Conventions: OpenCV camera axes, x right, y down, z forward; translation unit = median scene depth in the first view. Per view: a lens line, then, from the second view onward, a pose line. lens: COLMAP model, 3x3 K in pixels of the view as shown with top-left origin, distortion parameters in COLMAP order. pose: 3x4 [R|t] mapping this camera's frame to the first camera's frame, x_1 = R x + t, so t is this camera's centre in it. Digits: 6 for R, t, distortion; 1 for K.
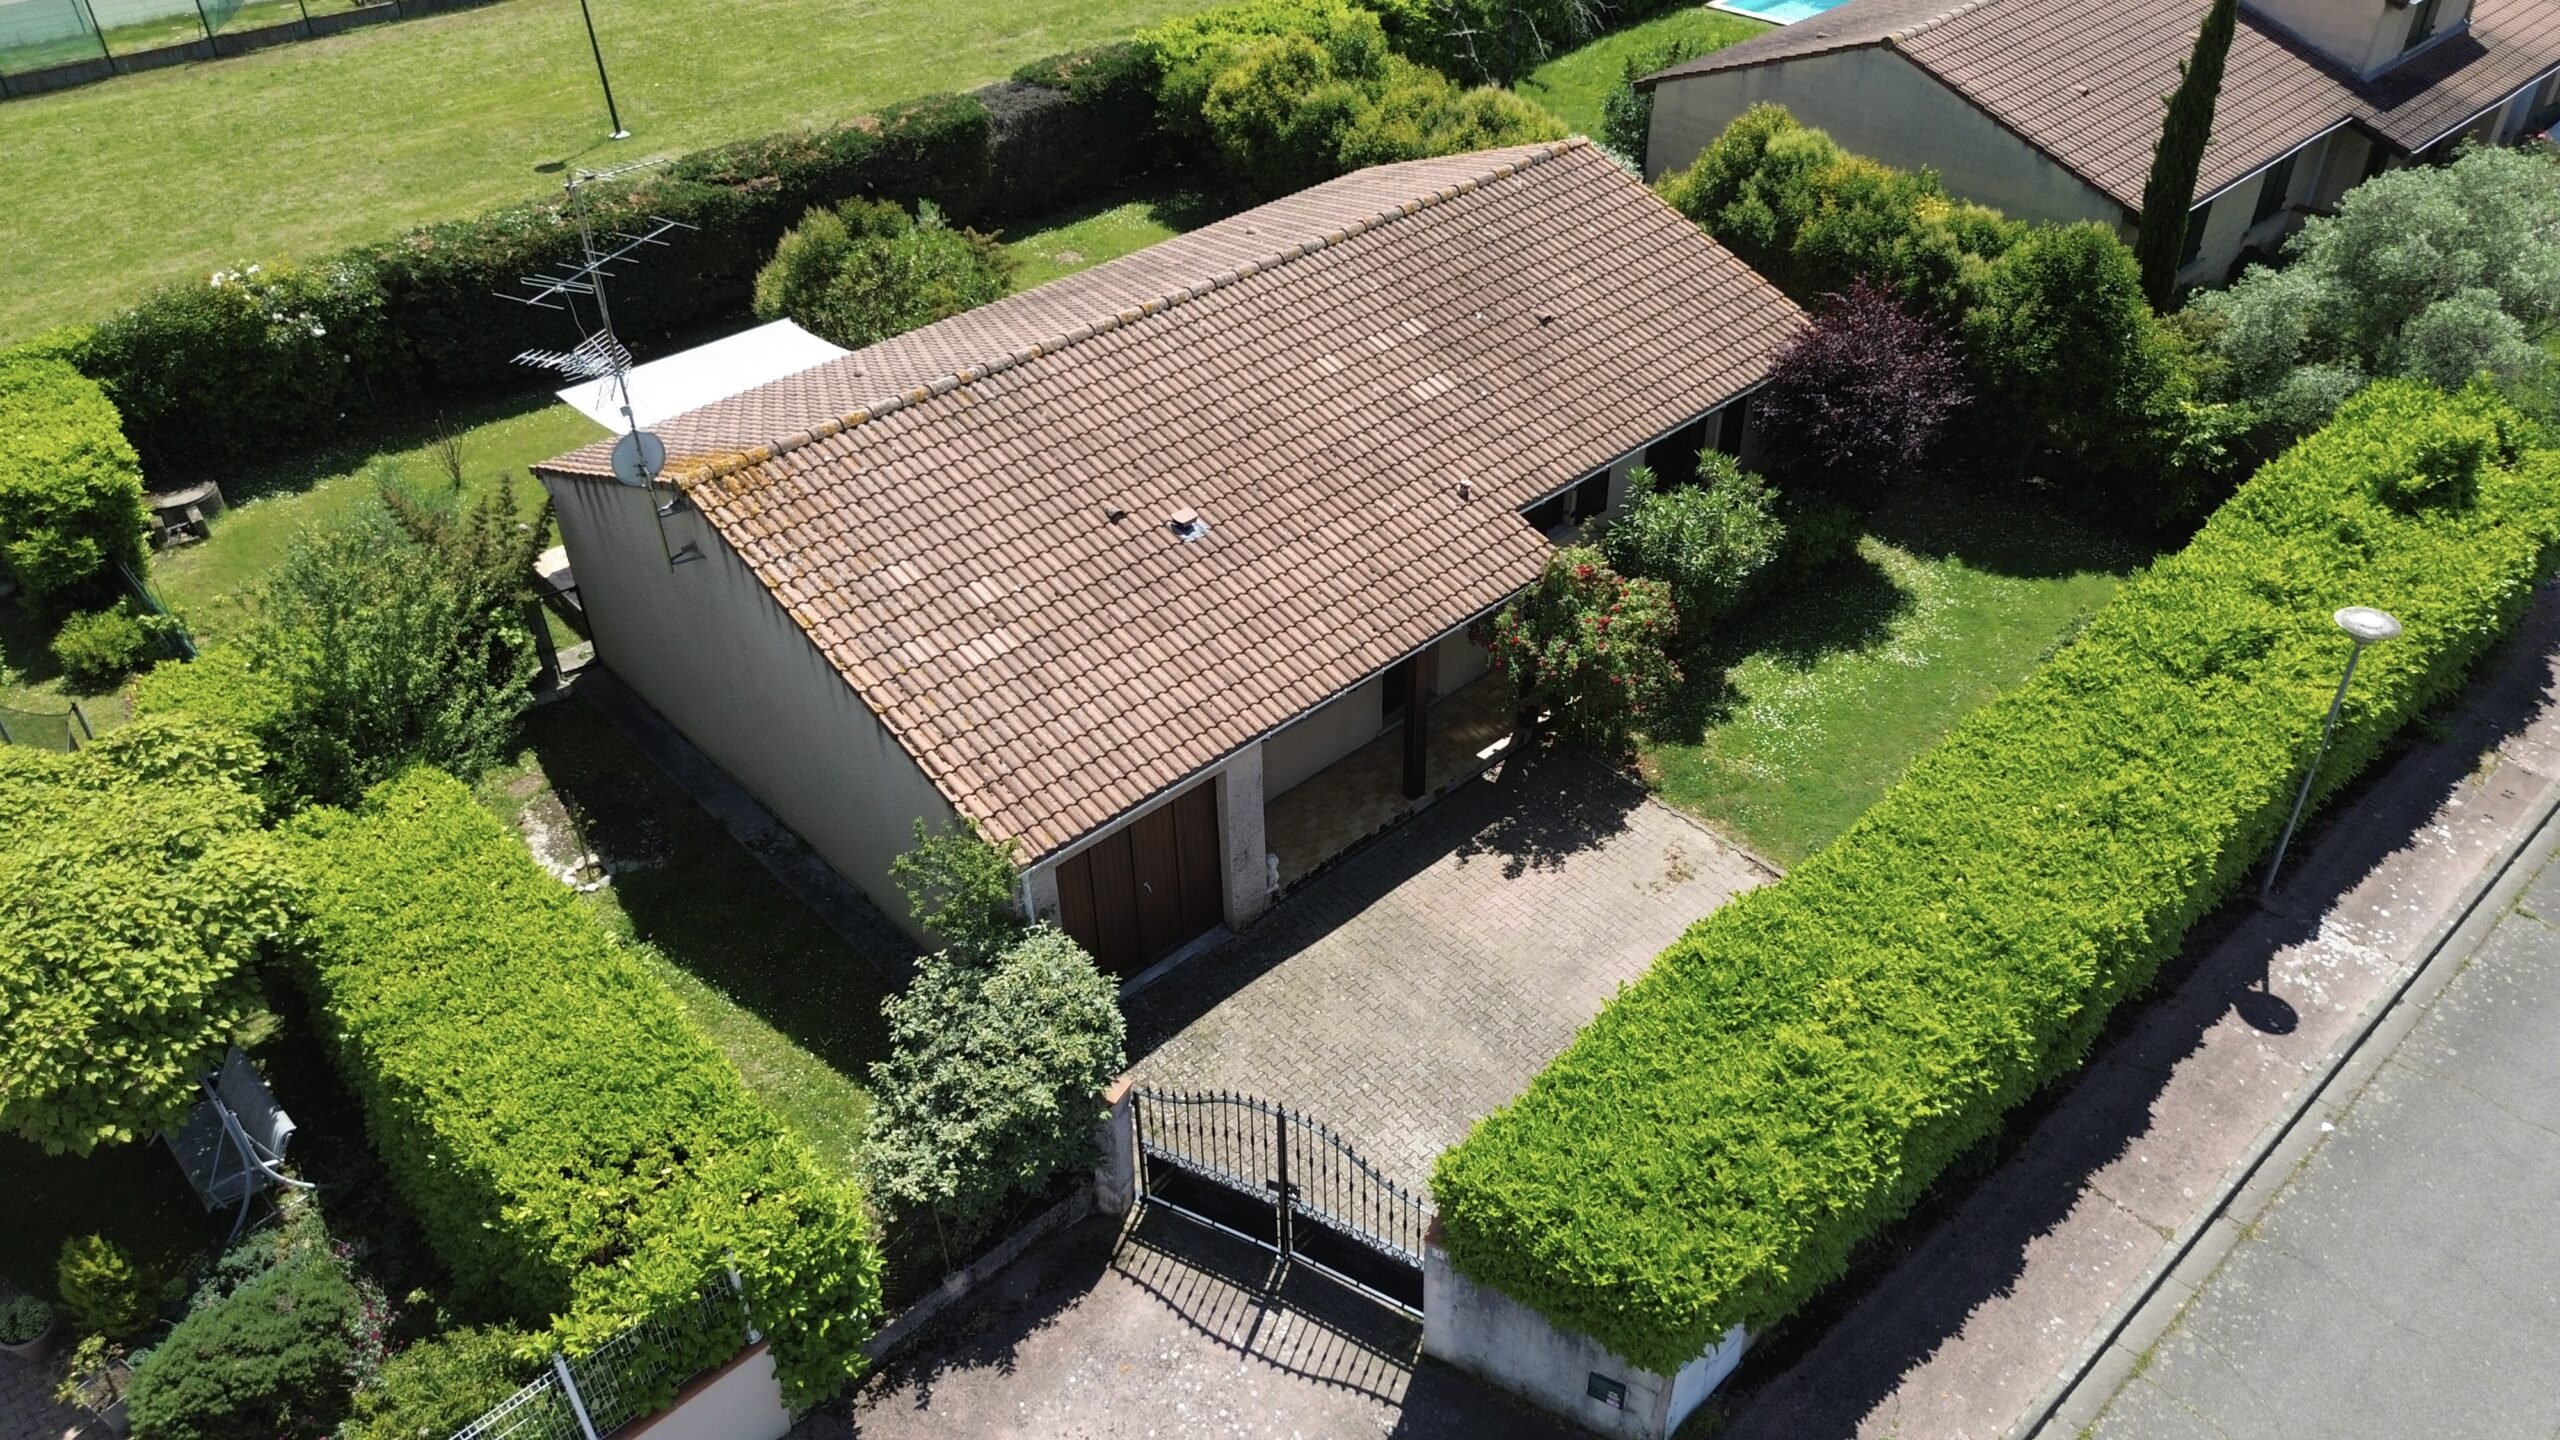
lens RADIAL K [[1841.0, 0, 1280.0], [0, 1841.0, 720.0], [0, 0, 1]] dist [0.031678, -0.003376]
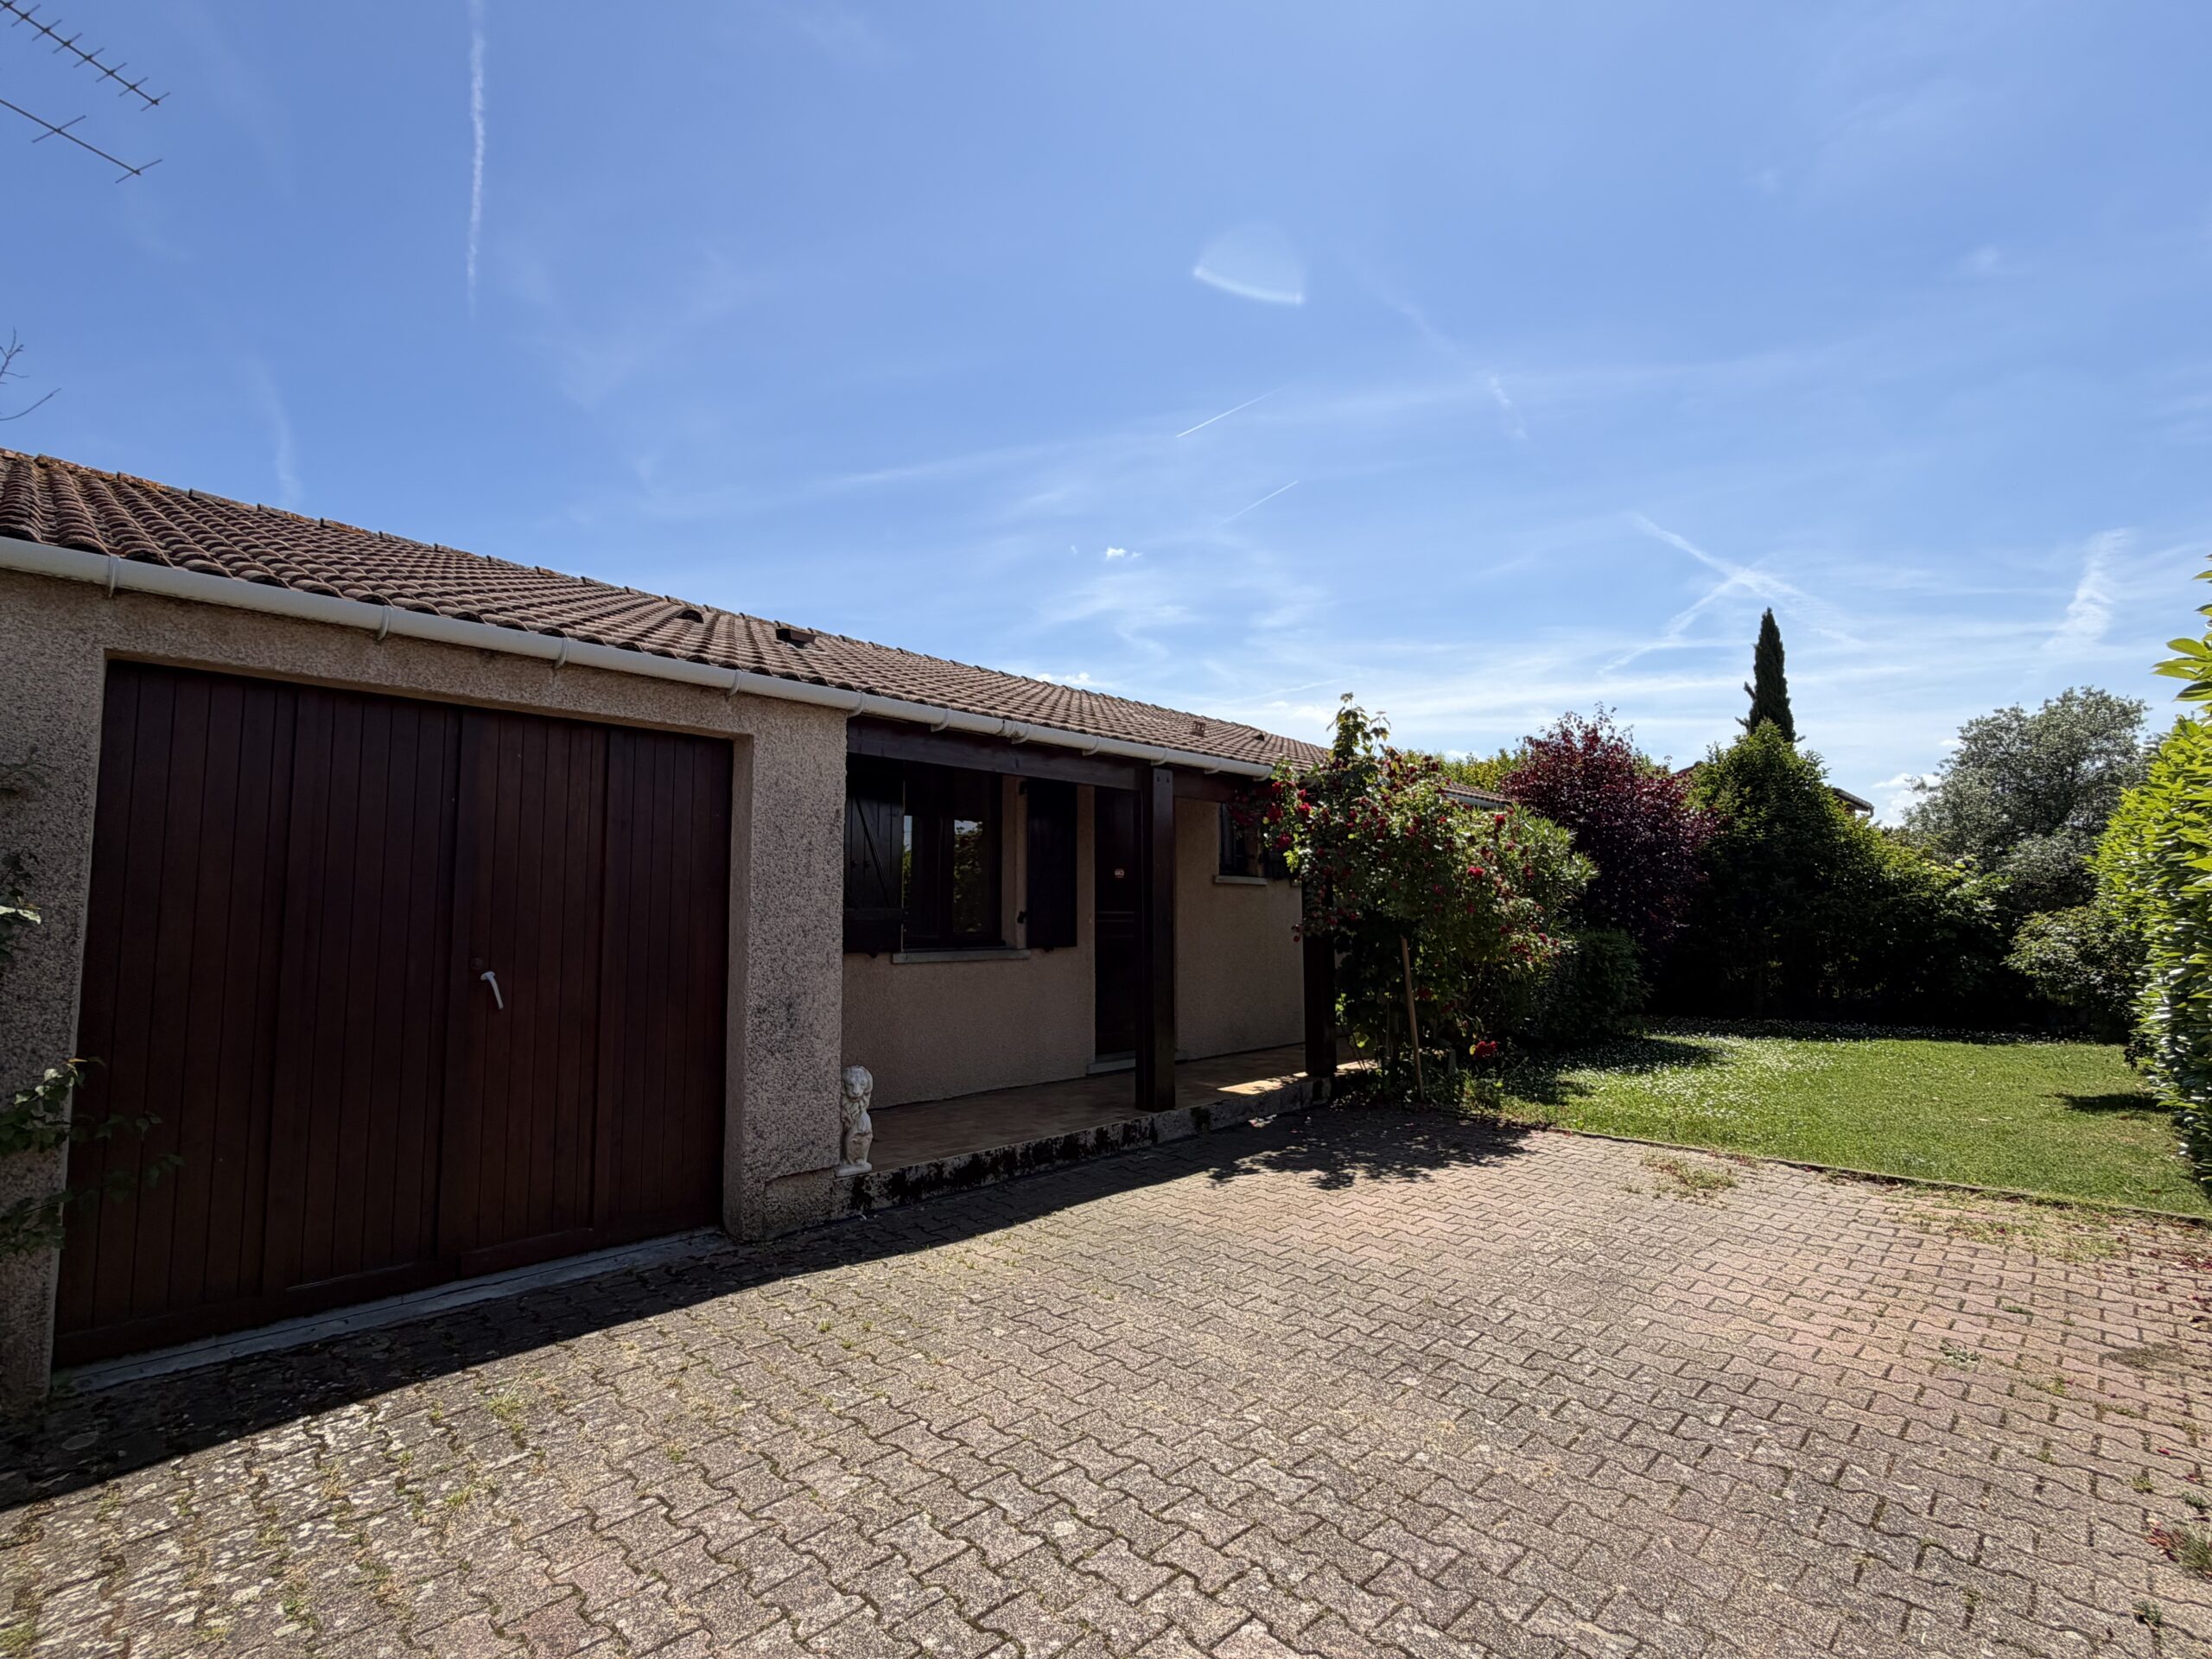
lens RADIAL K [[1037.7, 0, 1098.9], [0, 1037.7, 833.0], [0, 0, 1]] dist [0.000871, 0.000350]
pose [[0.997359, 0.026342, 0.067682, 0.035544], [0.024987, 0.750557, -0.660333, 0.197808], [-0.068193, 0.660280, 0.747917, 0.749851]]
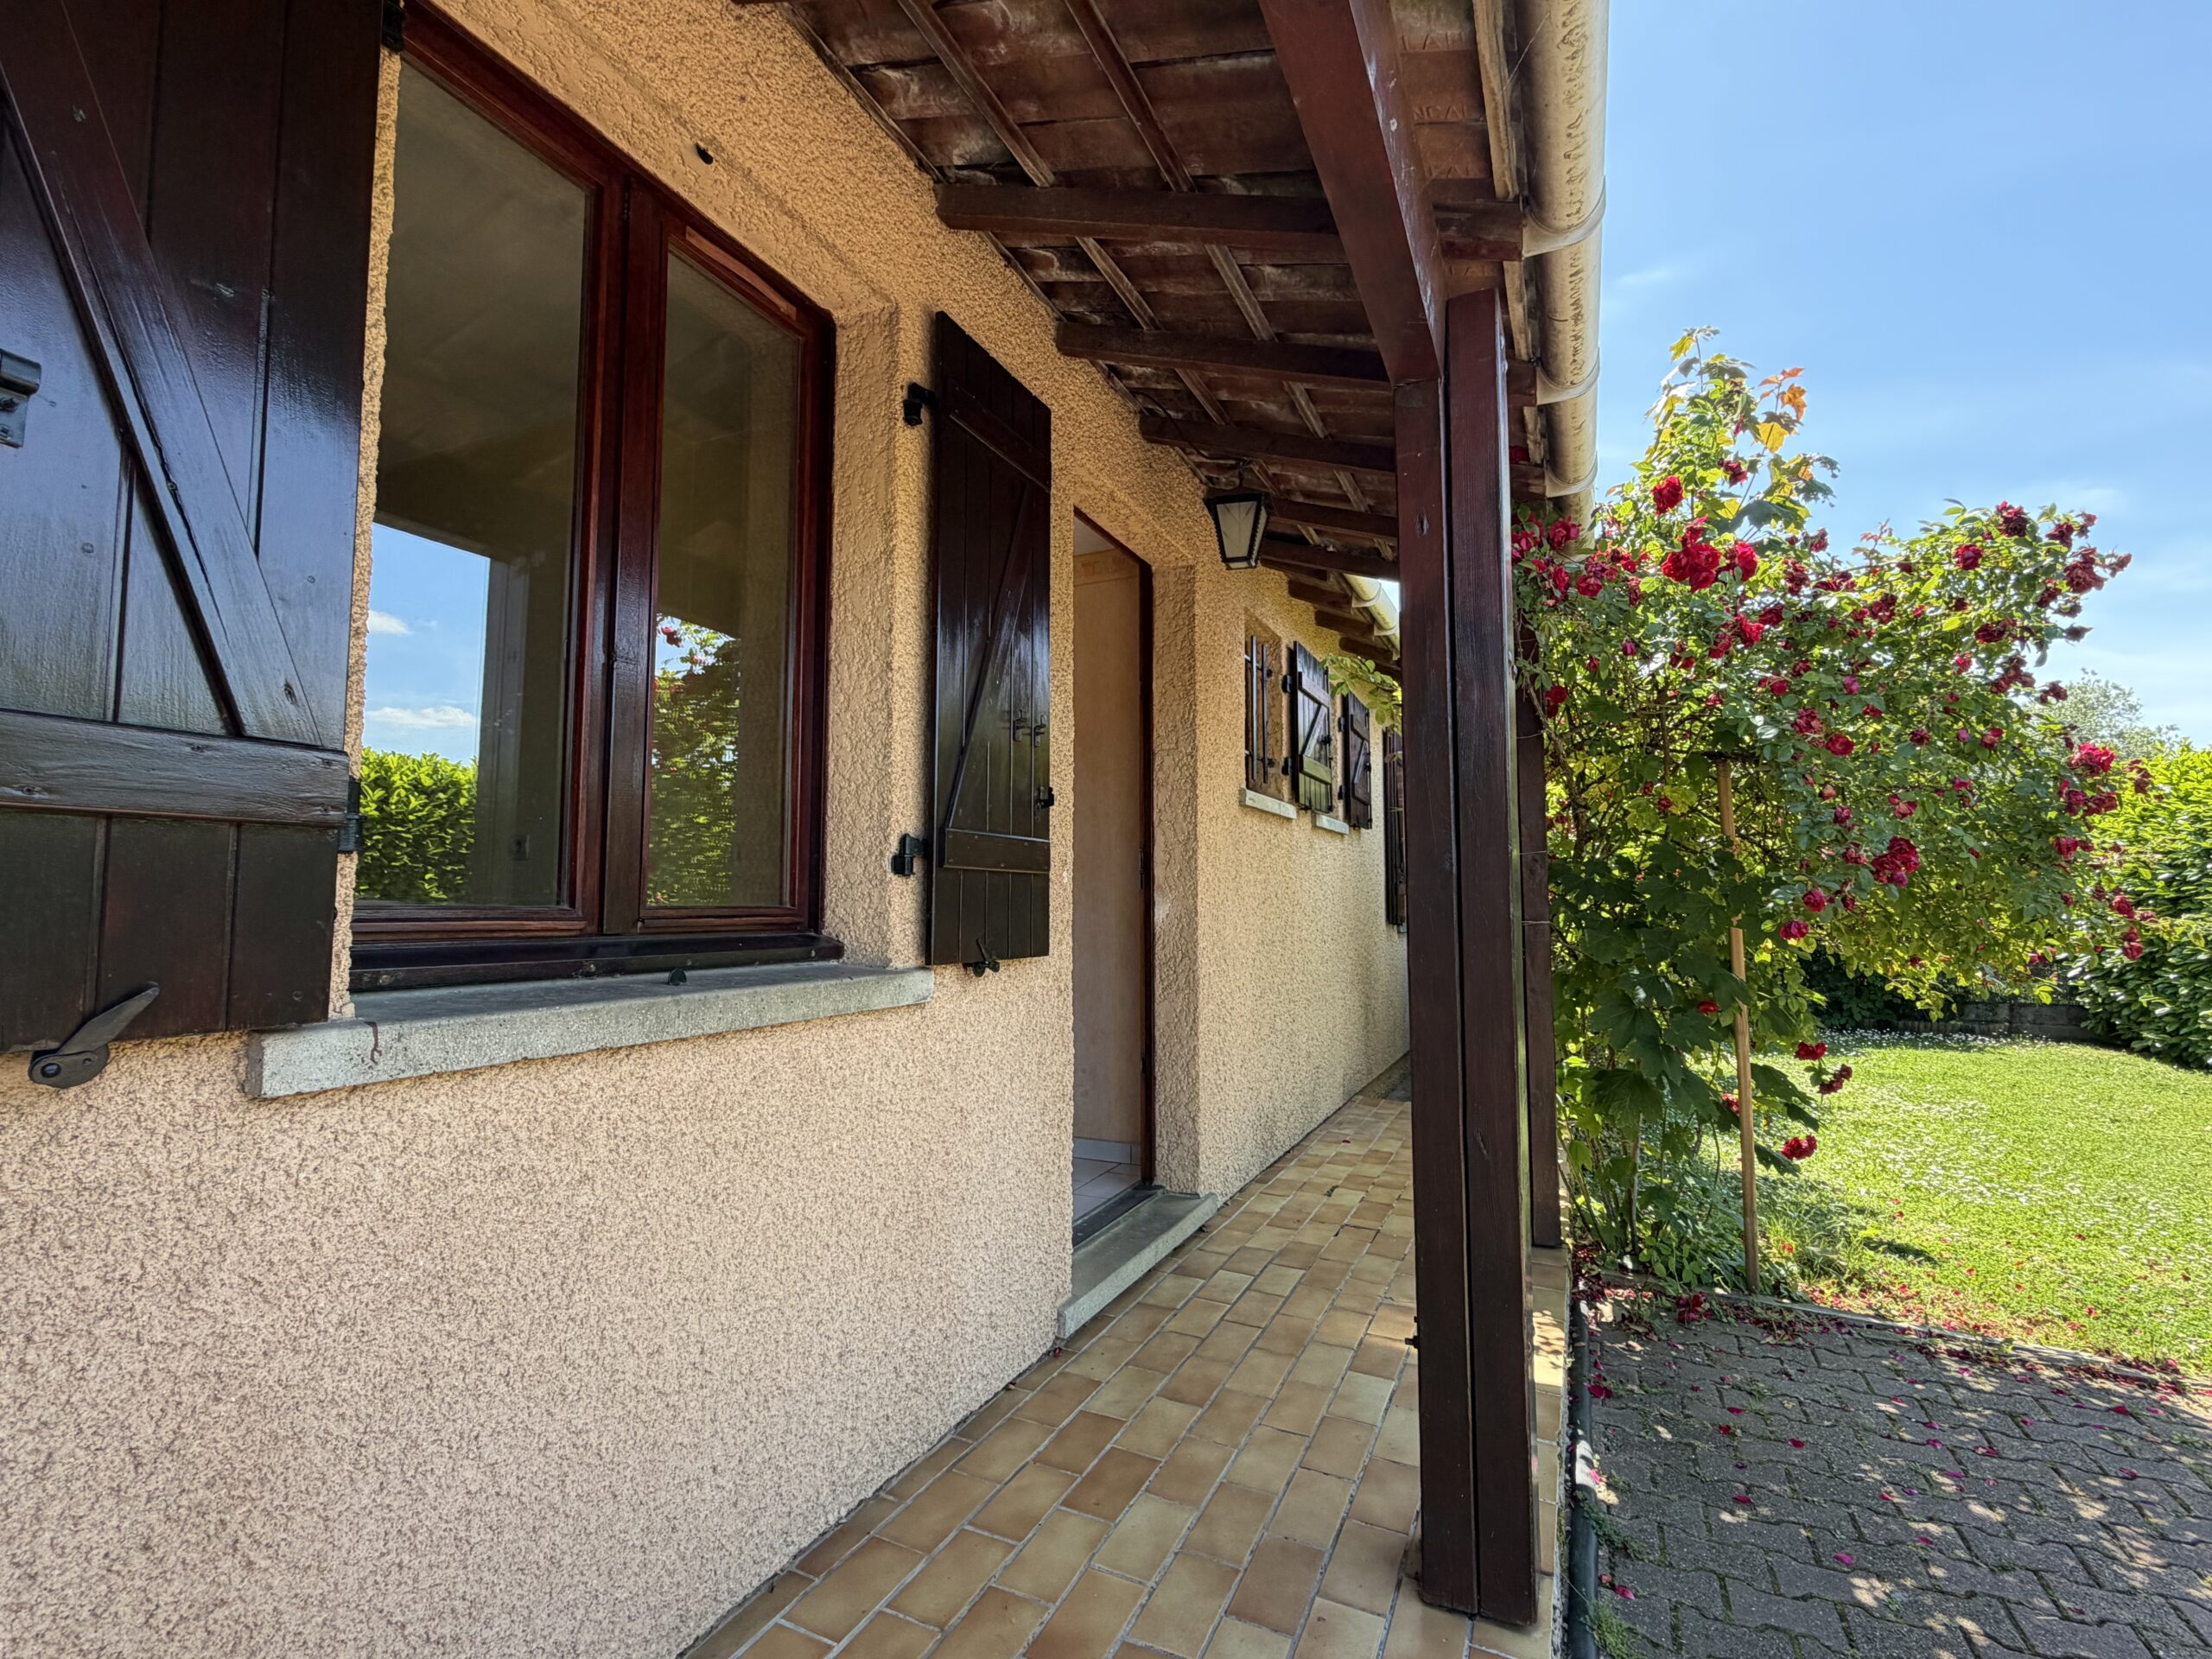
lens RADIAL K [[1037.7, 0, 1098.9], [0, 1037.7, 833.0], [0, 0, 1]] dist [0.000871, 0.000350]
pose [[0.921134, 0.047249, 0.386368, 0.011770], [0.217495, 0.760720, -0.611556, 0.041435], [-0.322813, 0.647358, 0.690448, 0.968825]]
